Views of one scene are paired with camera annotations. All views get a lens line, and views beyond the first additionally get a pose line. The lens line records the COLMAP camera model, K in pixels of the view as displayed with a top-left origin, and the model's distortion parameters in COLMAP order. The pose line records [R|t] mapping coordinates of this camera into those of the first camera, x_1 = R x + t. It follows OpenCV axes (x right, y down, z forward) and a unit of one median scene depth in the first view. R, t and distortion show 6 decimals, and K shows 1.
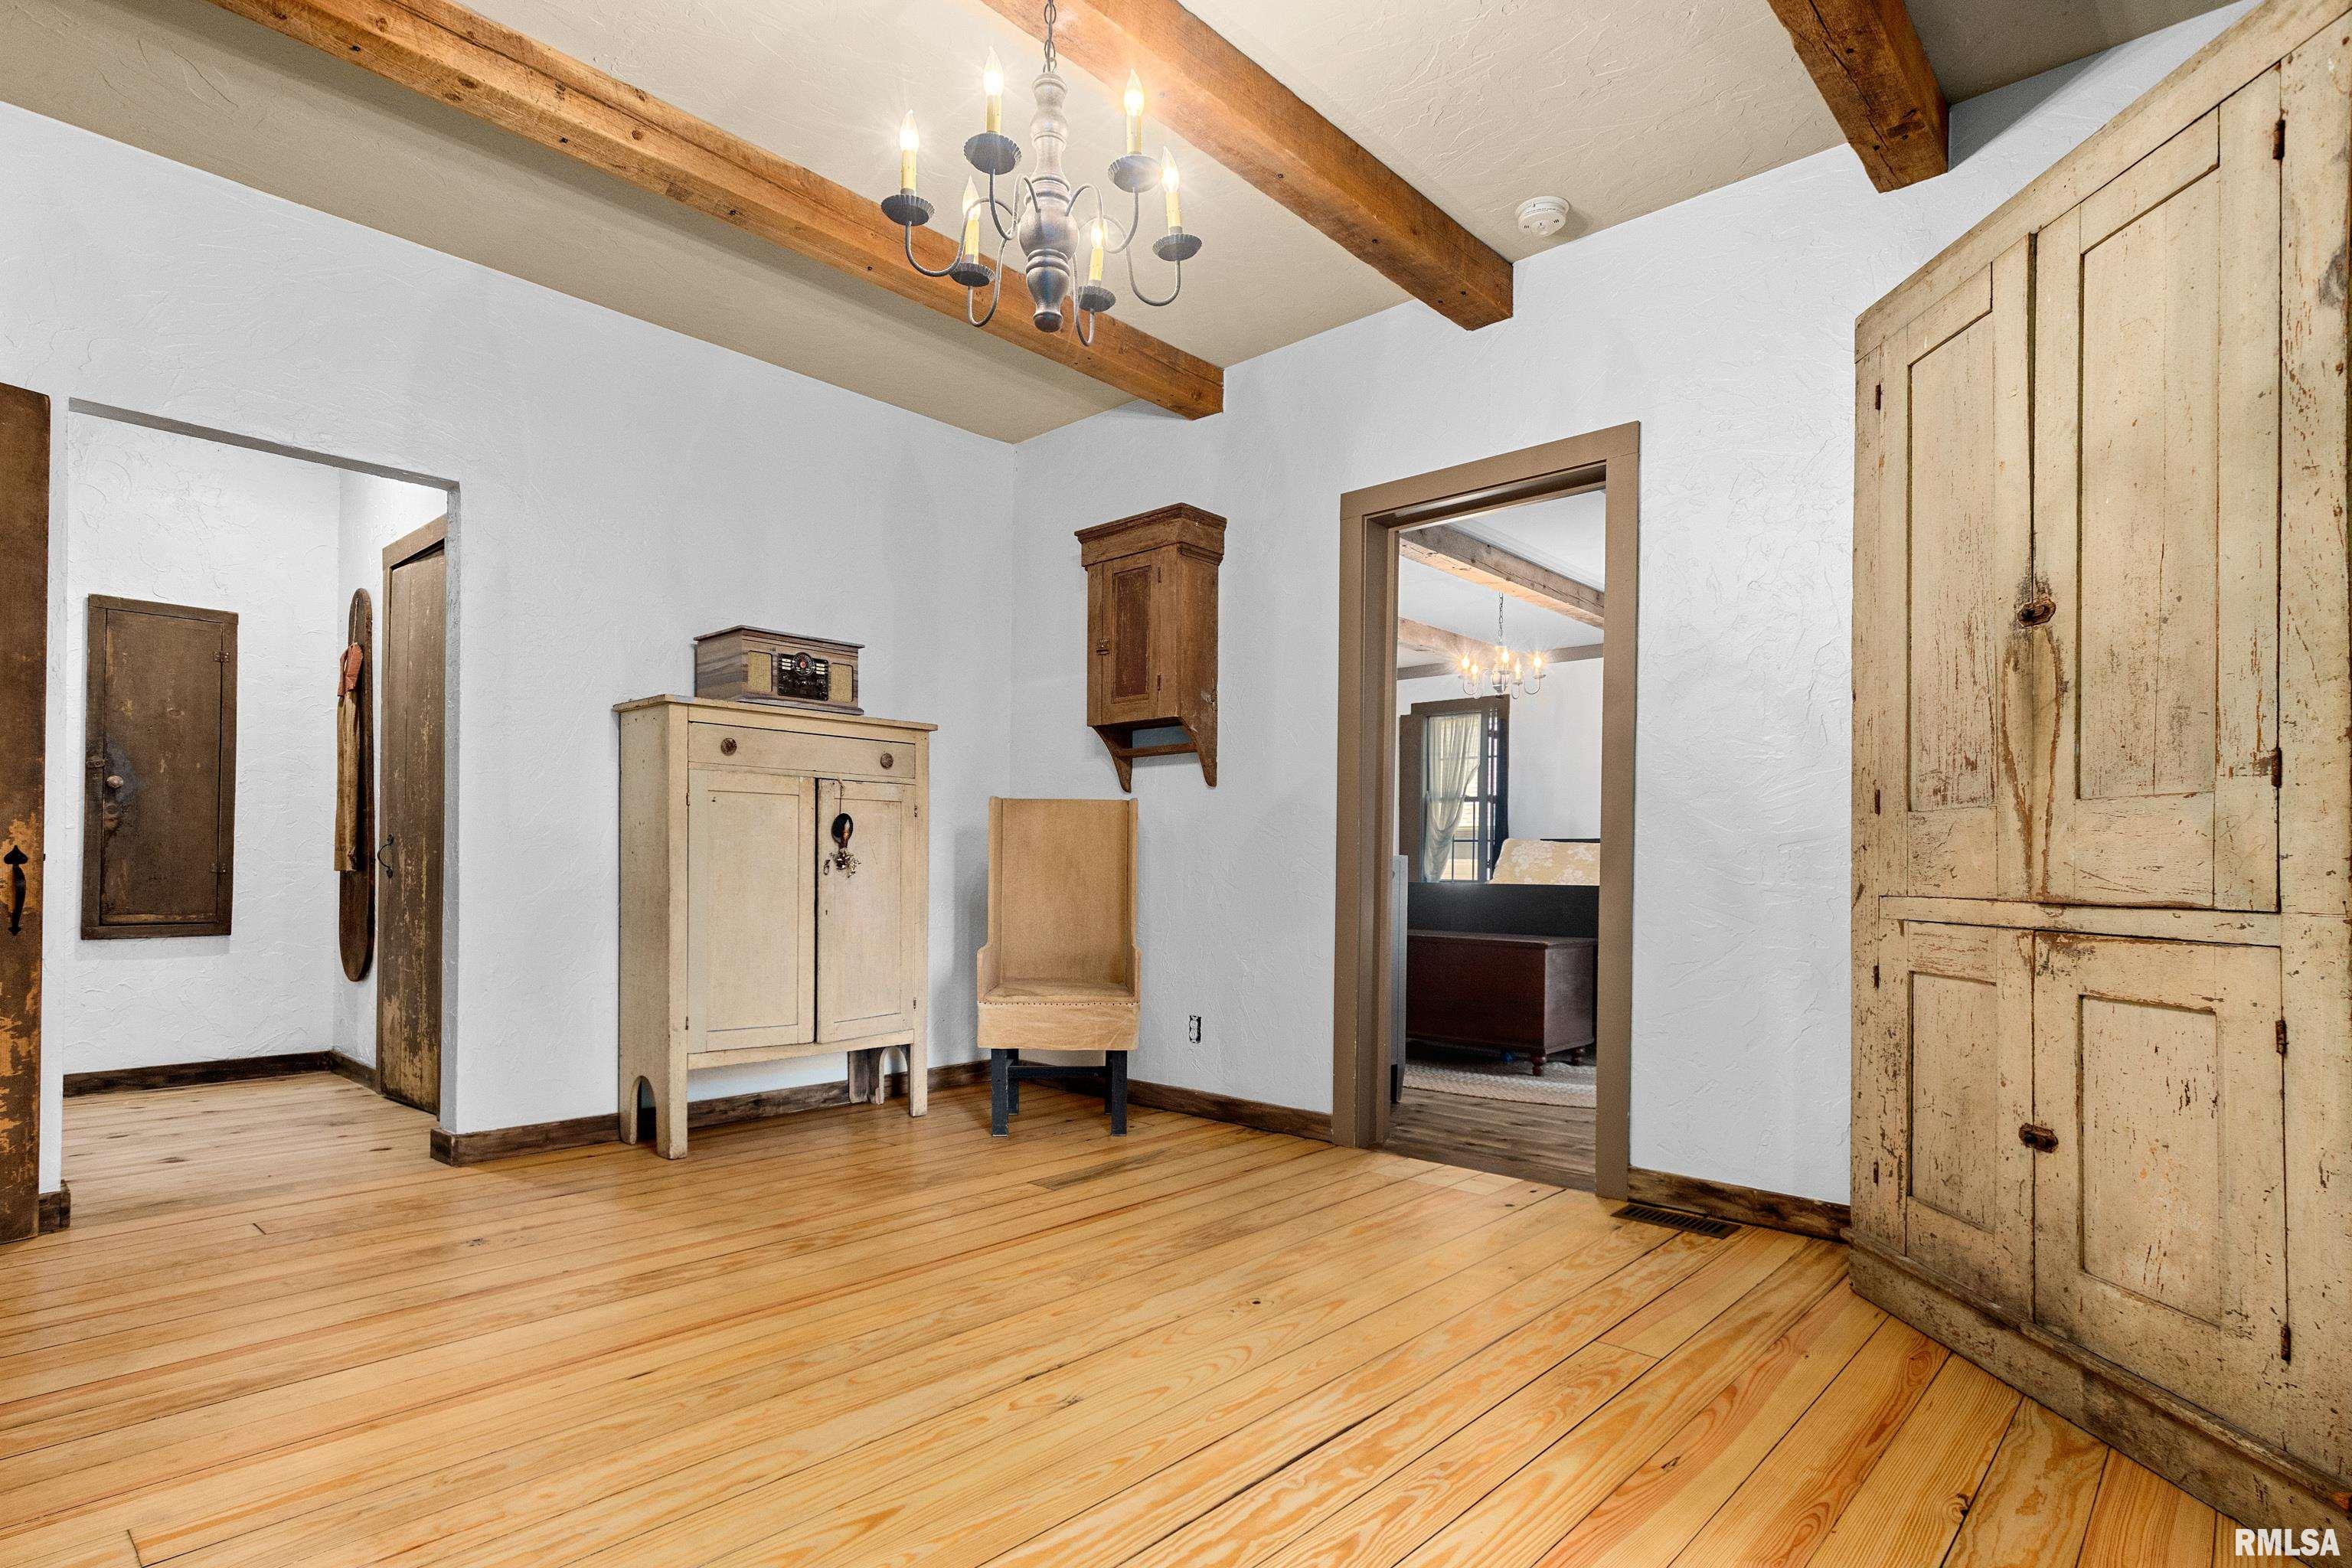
lens RADIAL K [[1201.0, 0, 1180.6], [0, 1201.0, 858.1], [0, 0, 1]] dist [0.003161, 0.001175]
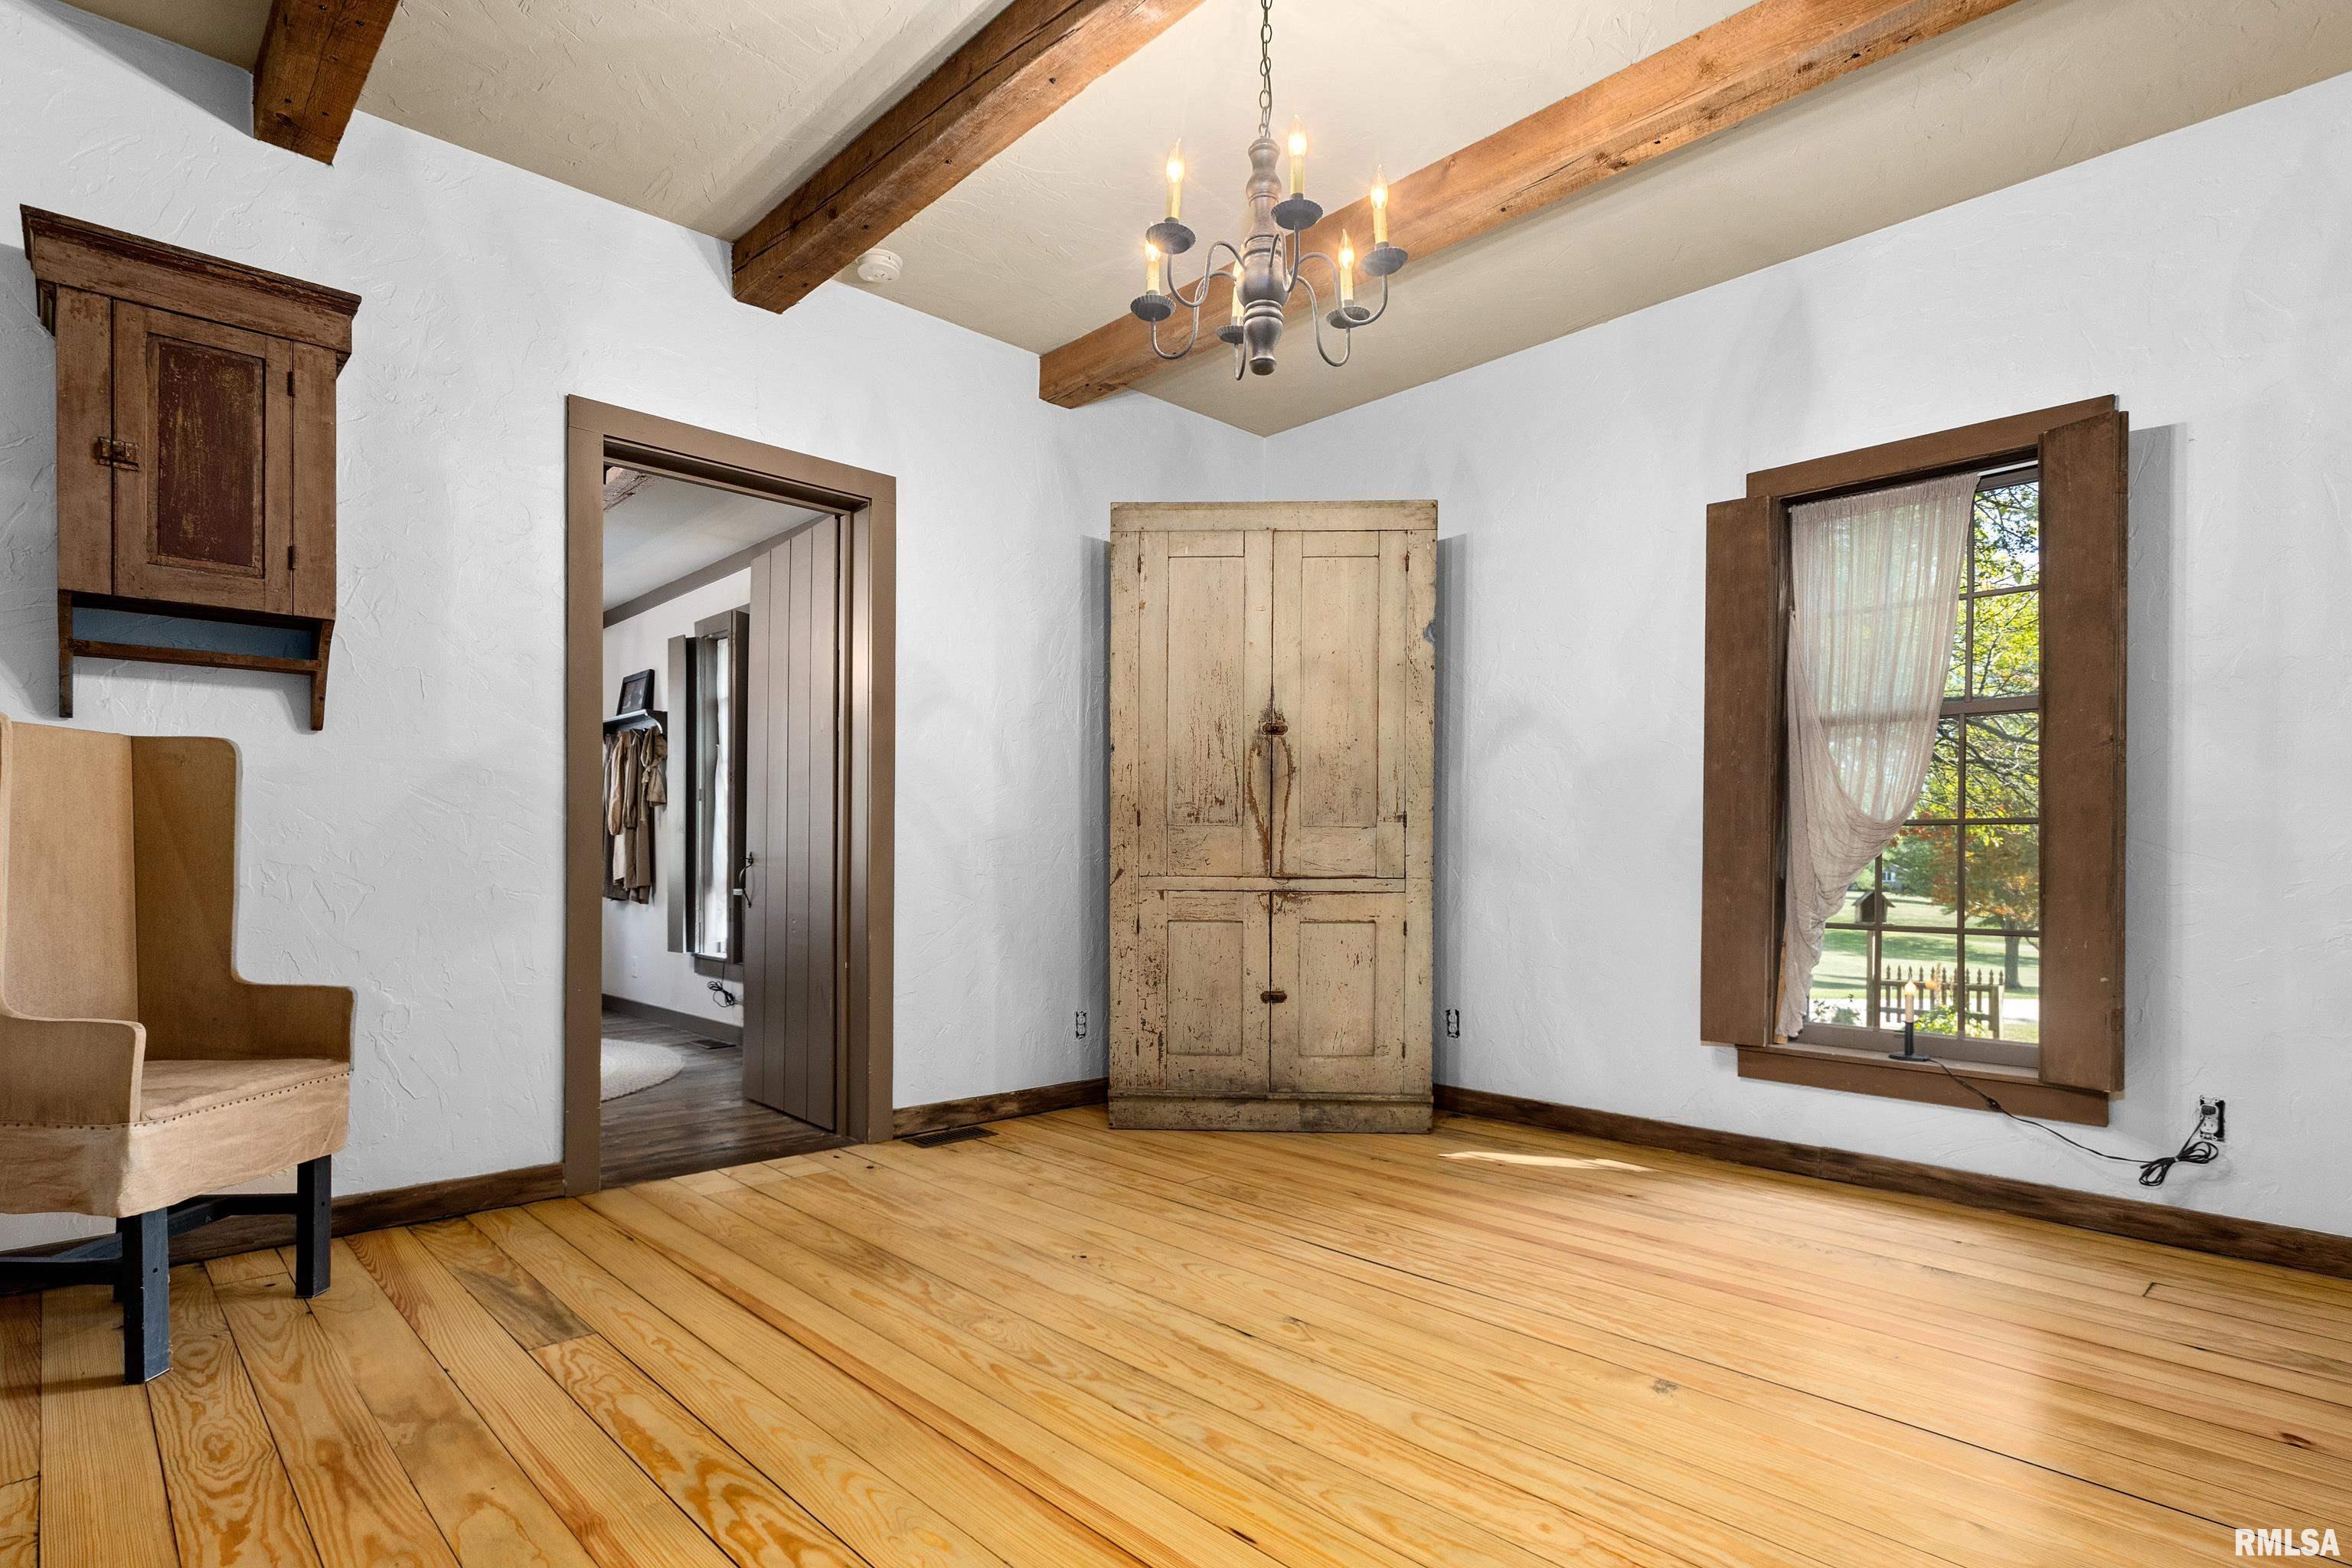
lens RADIAL K [[1190.8, 0, 1167.5], [0, 1190.8, 871.7], [0, 0, 1]] dist [0.003399, 0.000758]
pose [[0.075494, -0.015634, 0.997024, -1.207361], [-0.012891, 0.999778, 0.016653, -0.001957], [-0.997063, -0.014110, 0.075276, 1.006326]]
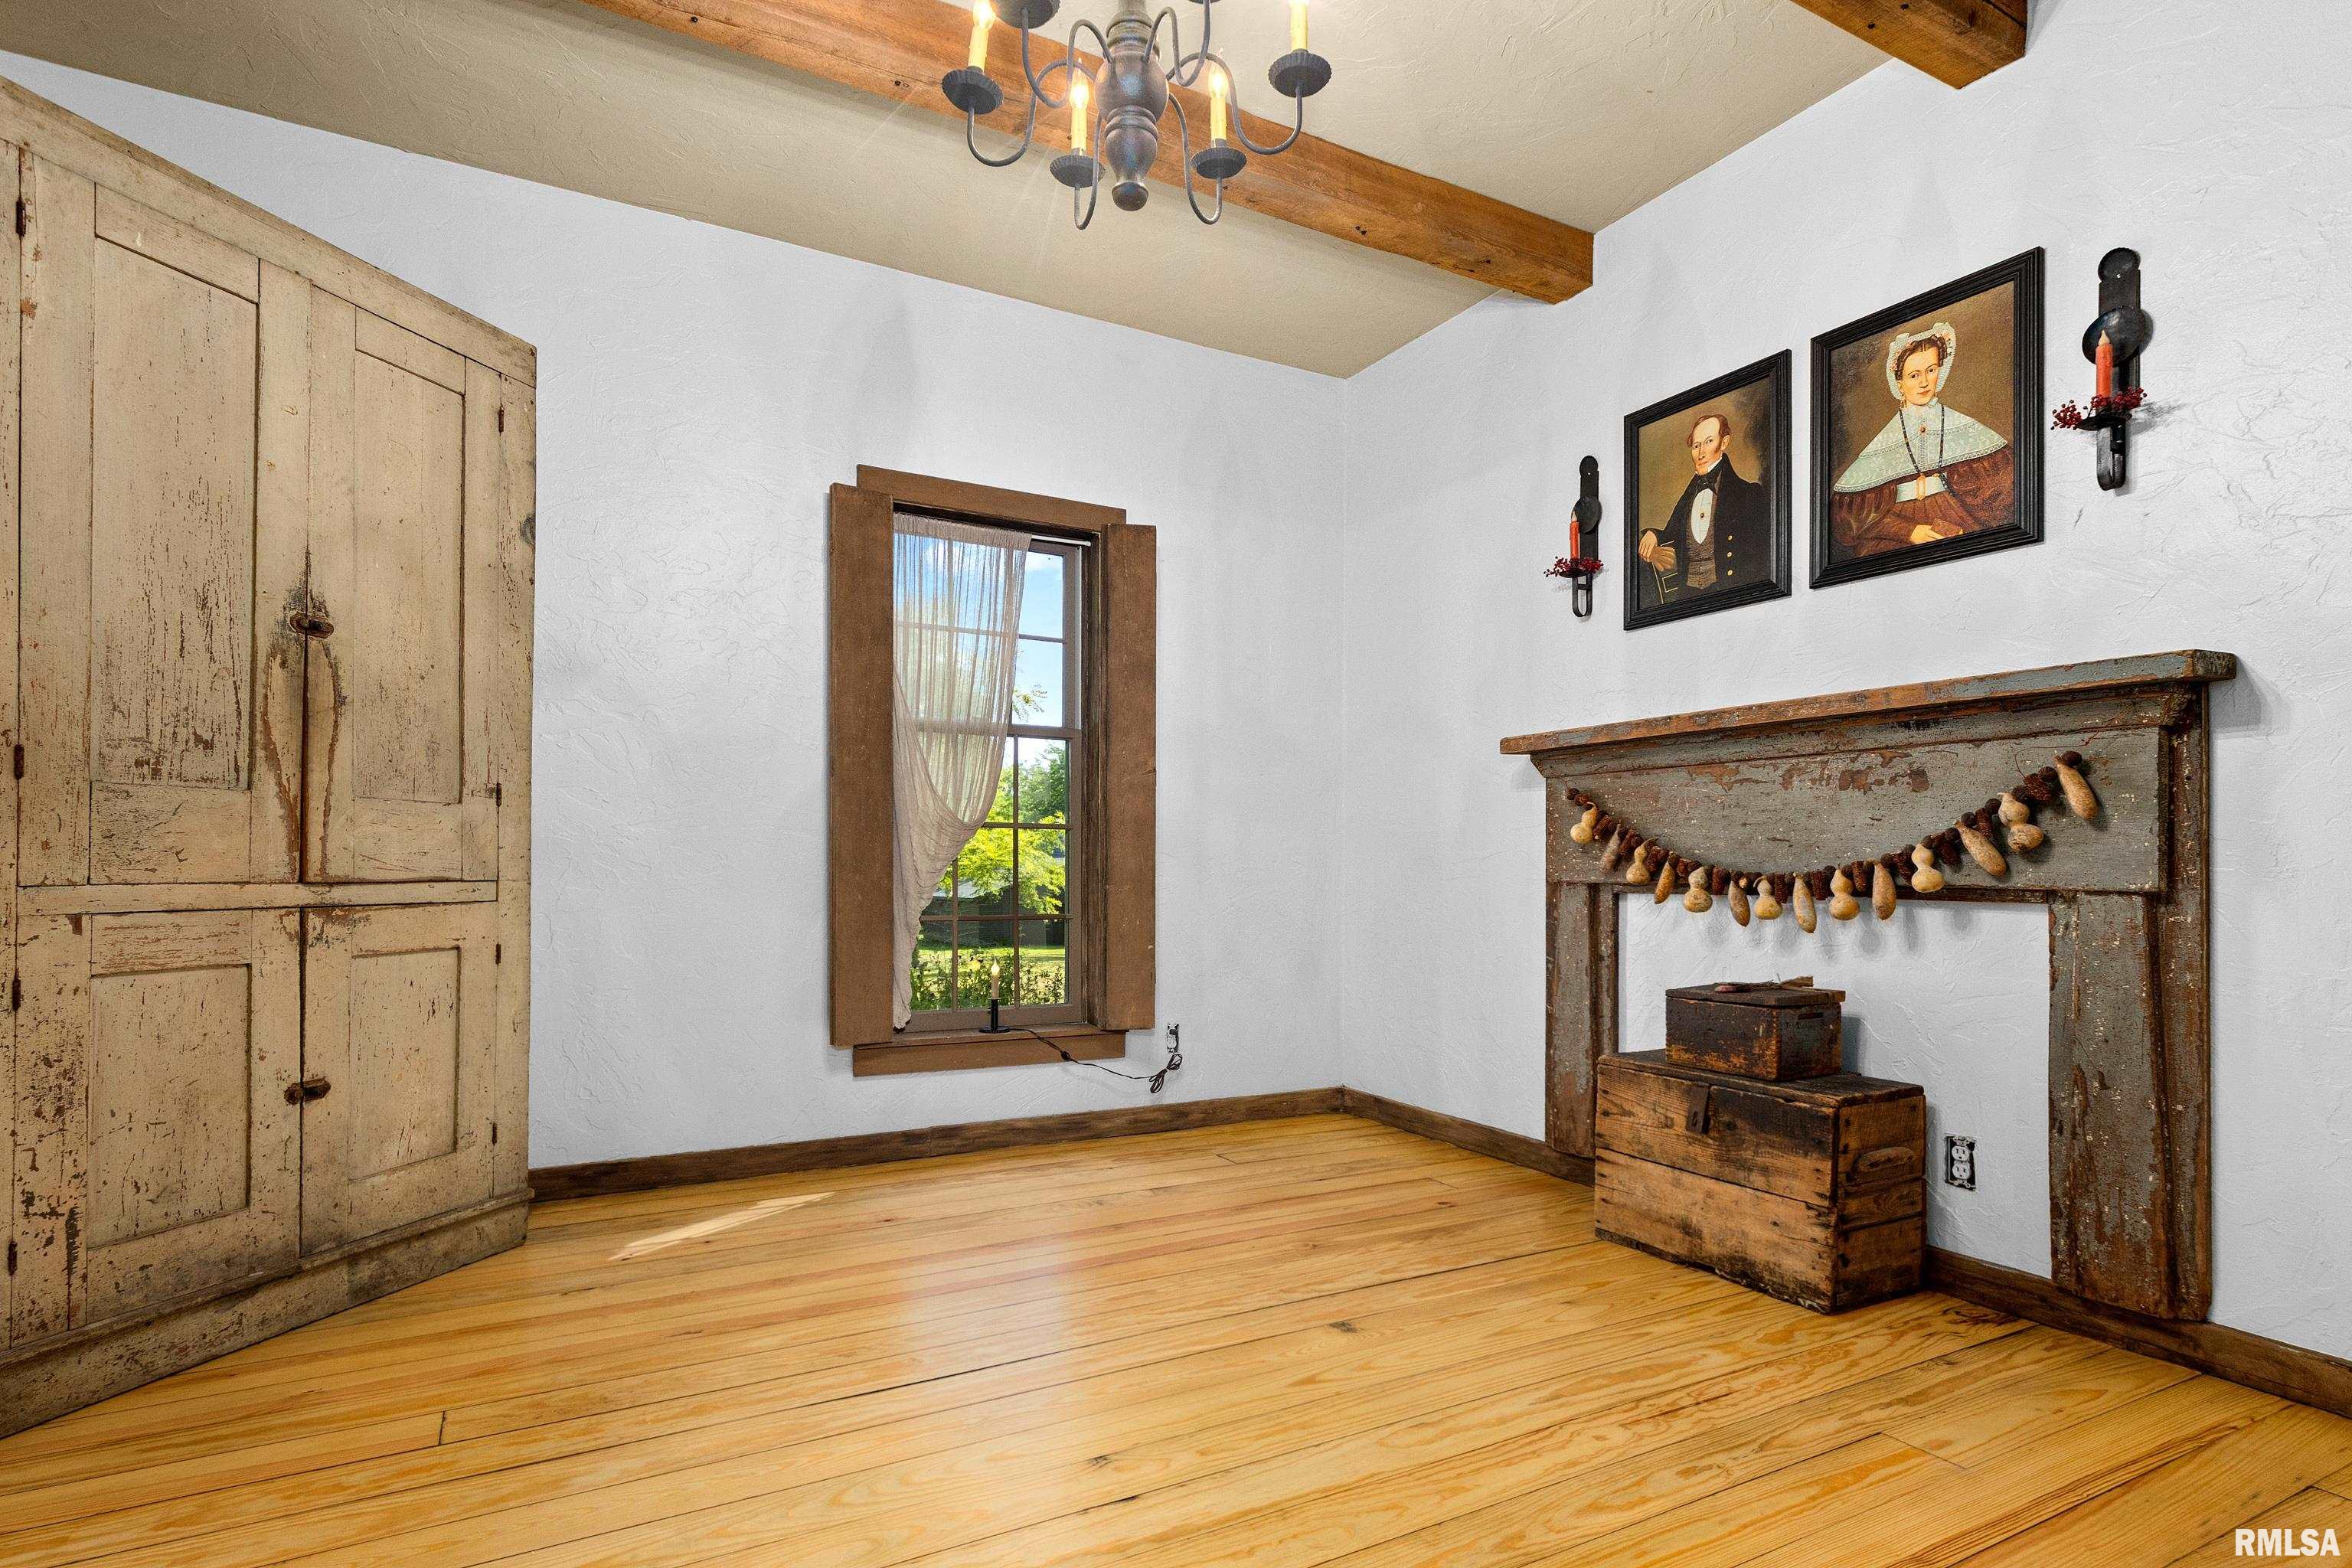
lens RADIAL K [[1201.0, 0, 1180.6], [0, 1201.0, 858.1], [0, 0, 1]] dist [0.003161, 0.001175]
pose [[-0.947277, -0.010496, 0.320243, -0.413791], [-0.014494, 0.999844, -0.010102, 0.013154], [-0.320087, -0.014211, -0.947281, 1.770666]]
